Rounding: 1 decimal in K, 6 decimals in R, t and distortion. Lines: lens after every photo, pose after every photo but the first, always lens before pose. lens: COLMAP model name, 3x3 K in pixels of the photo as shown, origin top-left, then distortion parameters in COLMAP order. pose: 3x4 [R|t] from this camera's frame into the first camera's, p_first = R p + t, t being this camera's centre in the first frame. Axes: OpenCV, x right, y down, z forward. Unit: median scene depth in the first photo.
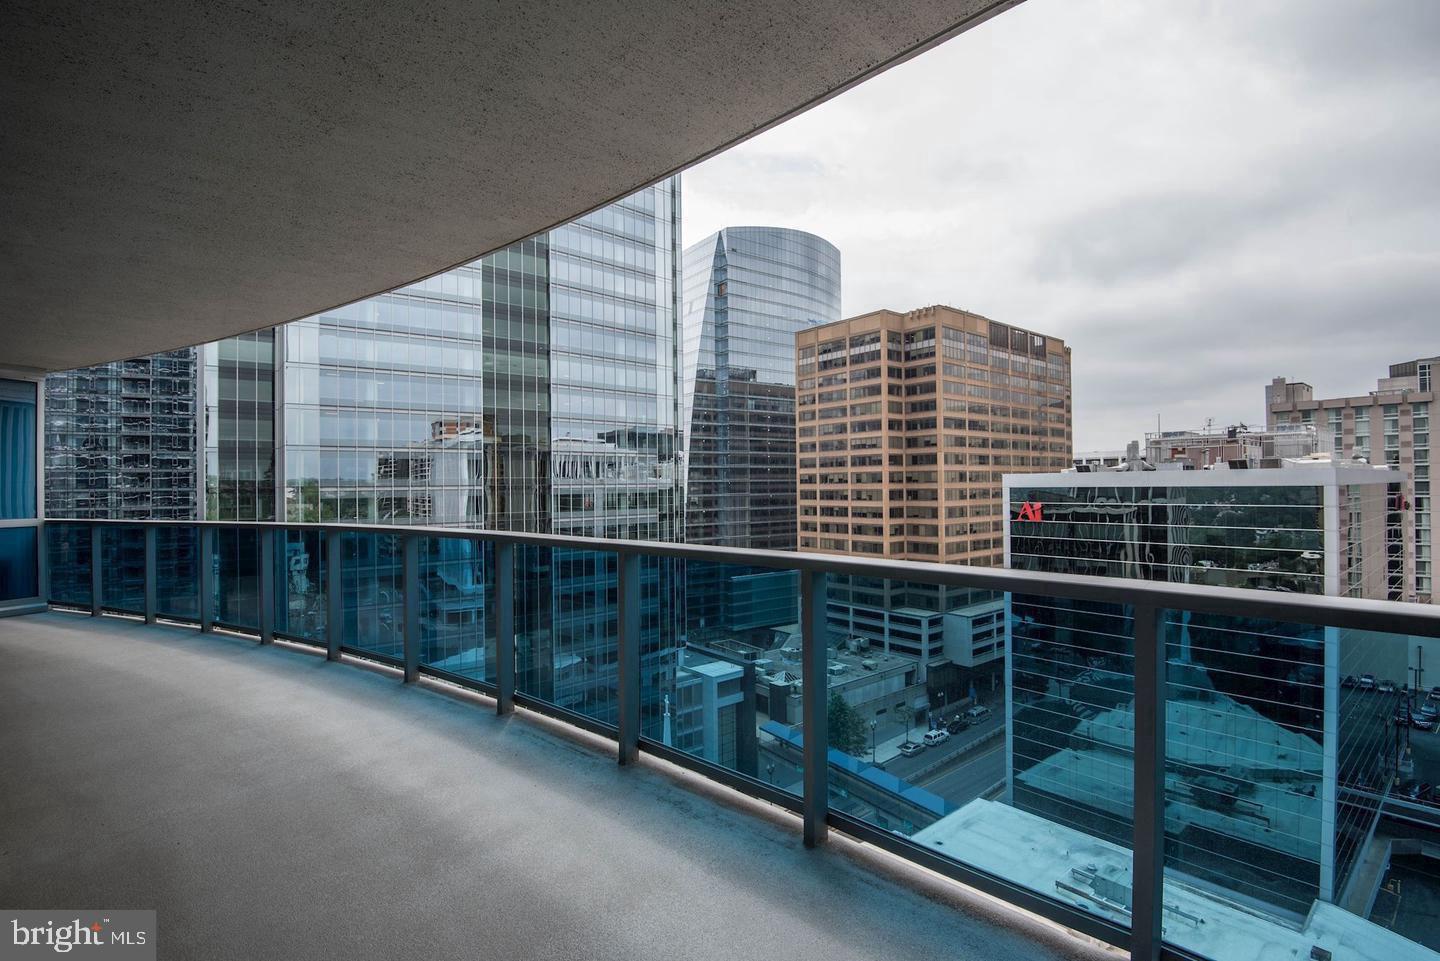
lens RADIAL K [[665.5, 0, 717.9], [0, 665.5, 474.5], [0, 0, 1]] dist [-0.001916, -0.000520]
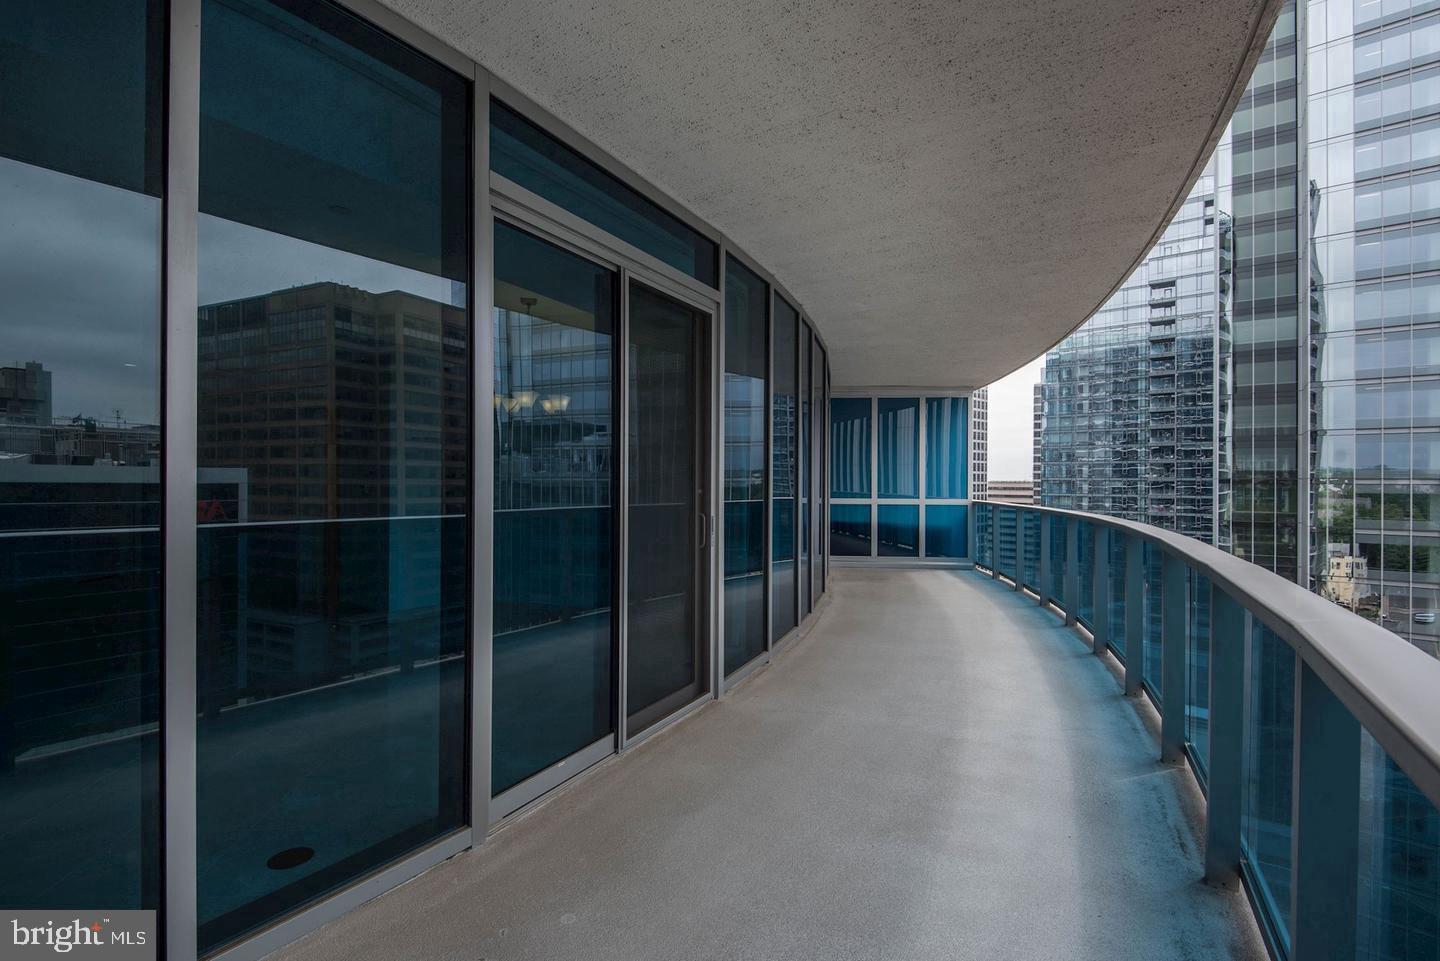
lens RADIAL K [[692.9, 0, 720.0], [0, 692.9, 480.5], [0, 0, 1]] dist [-0.000736, -0.000167]
pose [[0.268142, 0.016366, -0.963240, 0.361095], [0.005725, 0.999811, 0.018581, 0.001921], [0.963362, -0.010497, 0.267997, 0.288676]]
